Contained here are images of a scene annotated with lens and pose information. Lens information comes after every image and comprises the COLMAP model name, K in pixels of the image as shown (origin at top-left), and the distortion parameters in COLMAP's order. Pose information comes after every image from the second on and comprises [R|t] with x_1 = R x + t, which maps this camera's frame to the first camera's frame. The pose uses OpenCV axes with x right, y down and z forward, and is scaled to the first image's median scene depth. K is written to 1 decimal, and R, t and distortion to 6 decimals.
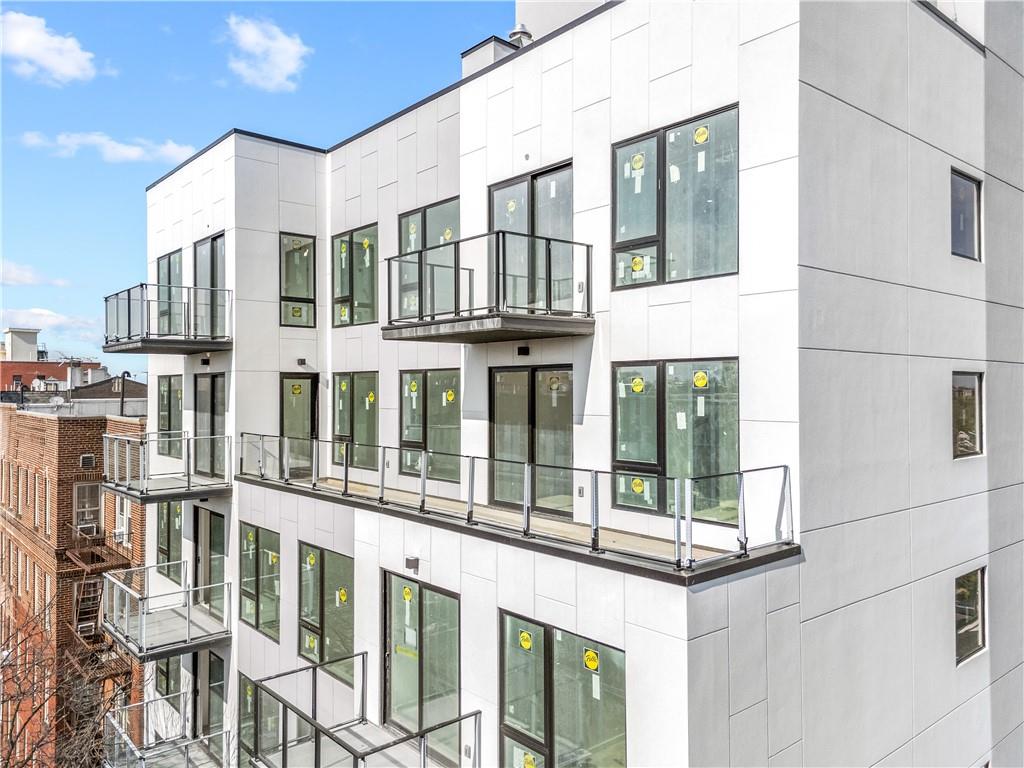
lens RADIAL K [[755.9, 0, 515.8], [0, 755.9, 380.4], [0, 0, 1]] dist [0.057671, -0.047056]
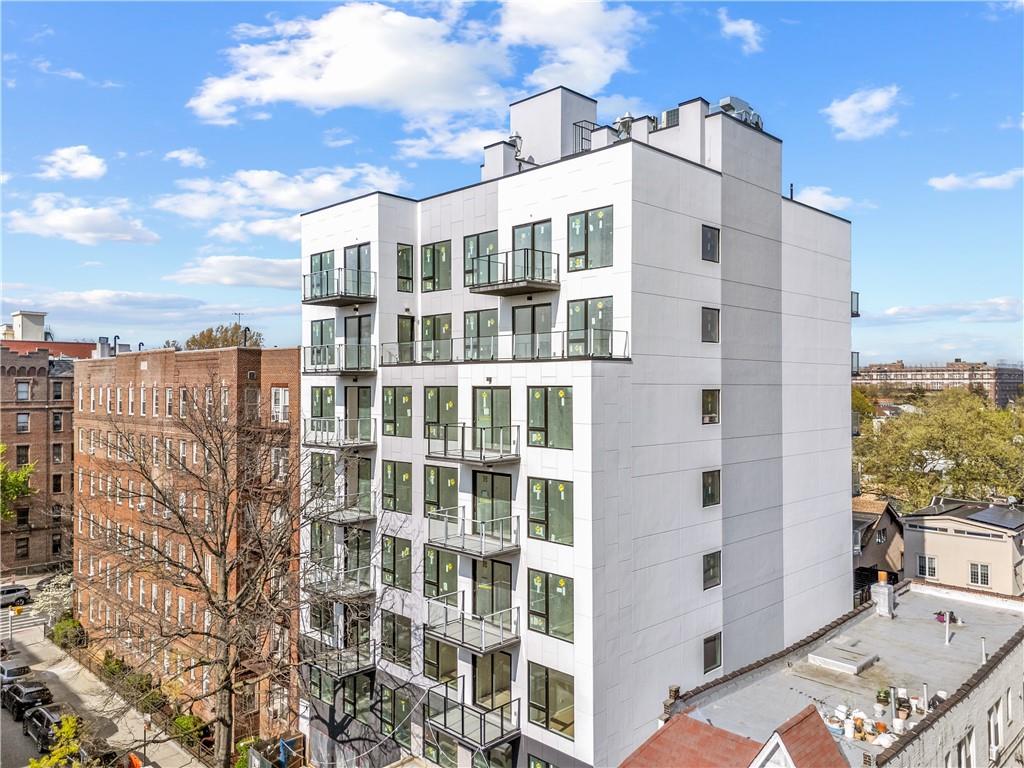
lens RADIAL K [[755.9, 0, 515.8], [0, 755.9, 380.4], [0, 0, 1]] dist [0.057671, -0.047056]
pose [[0.997253, 0.002324, 0.074029, -0.204959], [-0.002639, 0.999988, 0.004149, 0.205906], [-0.074019, -0.004333, 0.997247, -1.335438]]
